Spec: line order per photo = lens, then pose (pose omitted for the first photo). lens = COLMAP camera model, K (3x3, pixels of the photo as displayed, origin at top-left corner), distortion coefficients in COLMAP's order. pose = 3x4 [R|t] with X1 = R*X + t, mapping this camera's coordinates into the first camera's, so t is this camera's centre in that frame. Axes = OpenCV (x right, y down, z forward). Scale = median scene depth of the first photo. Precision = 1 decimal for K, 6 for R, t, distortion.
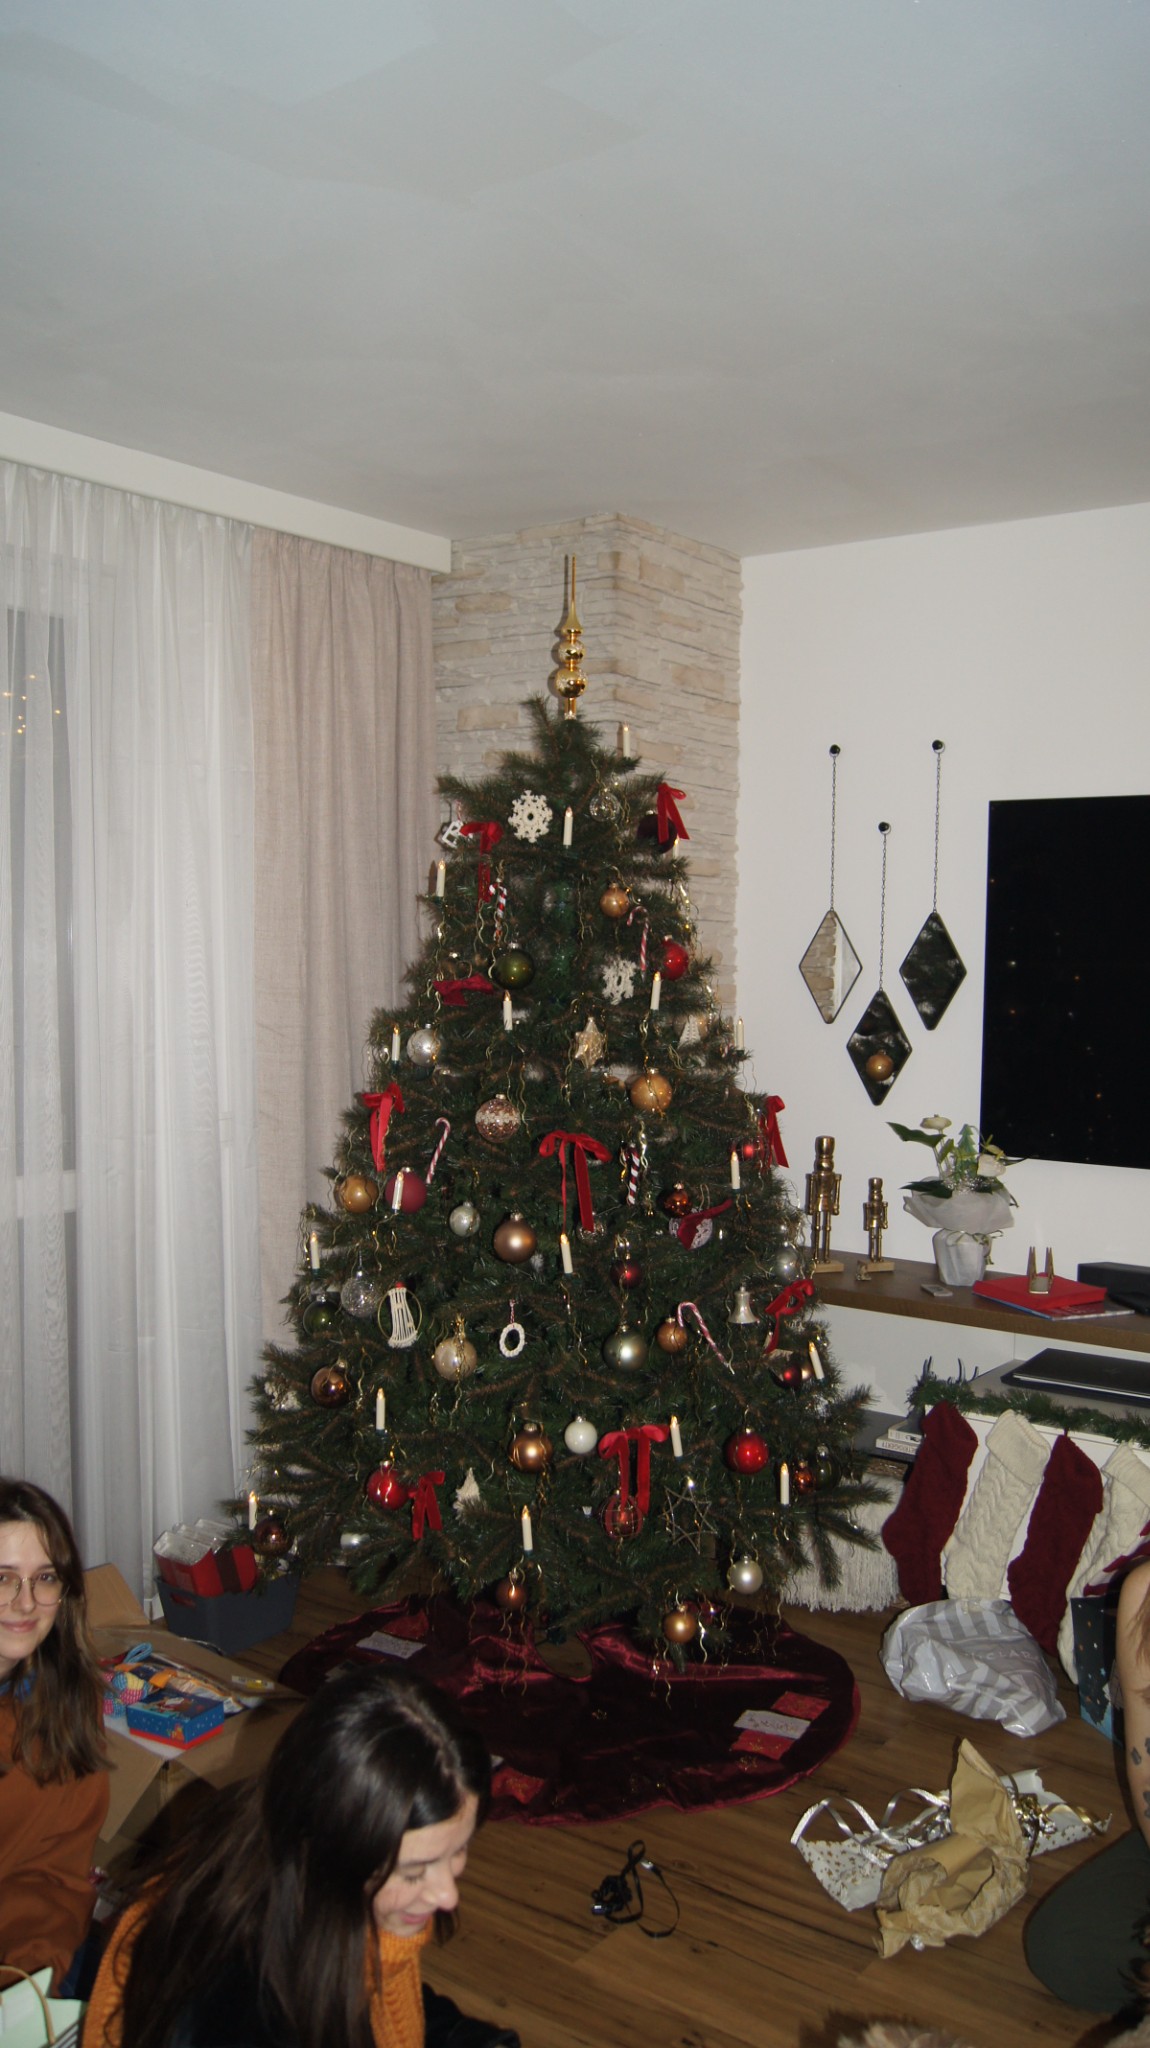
lens RADIAL K [[1620.8, 0, 574.7], [0, 1620.8, 1031.2], [0, 0, 1]] dist [-0.080781, -0.012443]
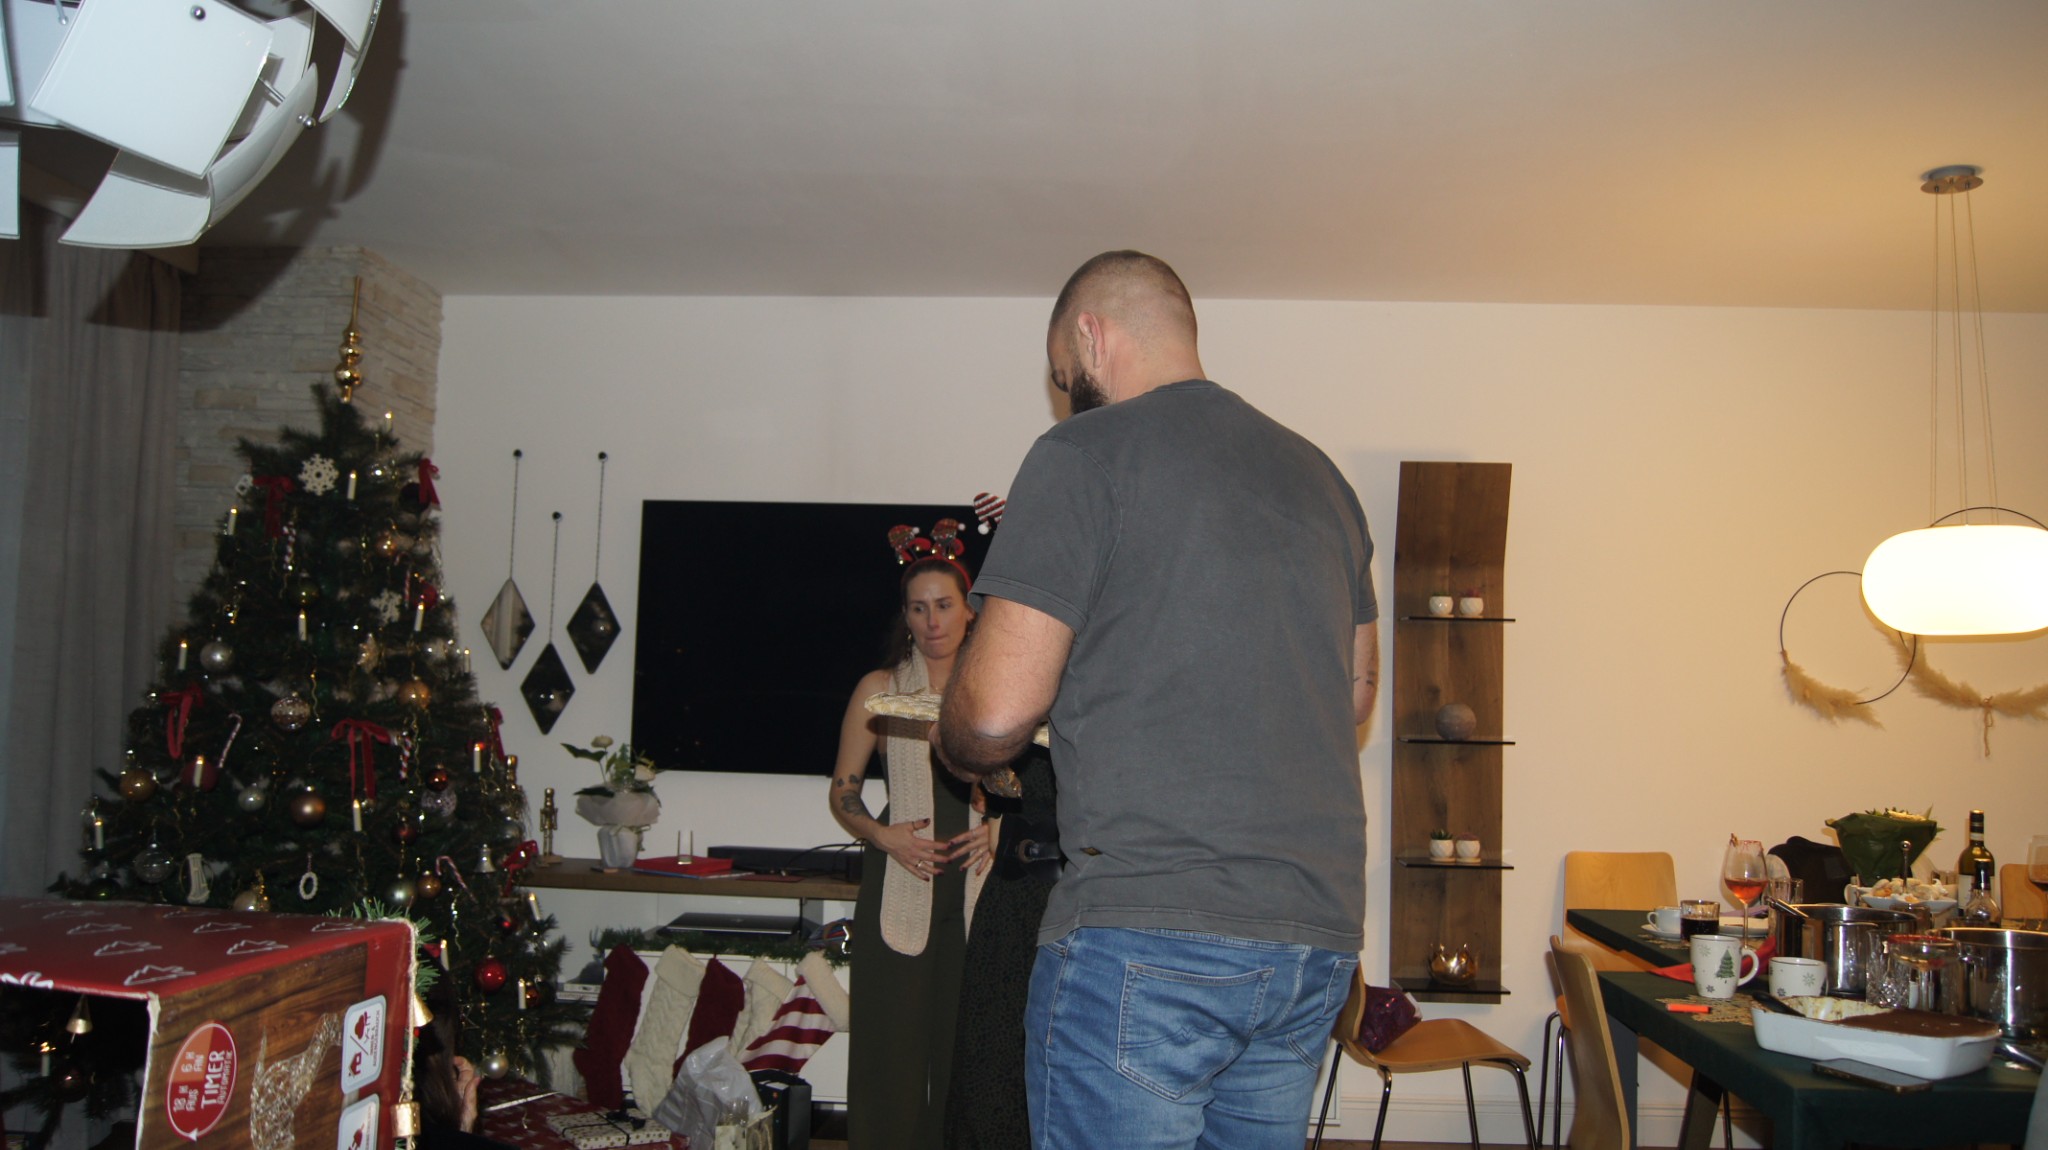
lens RADIAL K [[1620.8, 0, 1016.4], [0, 1620.8, 548.0], [0, 0, 1]] dist [-0.080781, -0.012443]
pose [[0.835055, 0.066158, 0.546174, -0.237128], [0.017464, 0.989056, -0.146505, 0.109429], [-0.549889, 0.131878, 0.824761, -0.296436]]
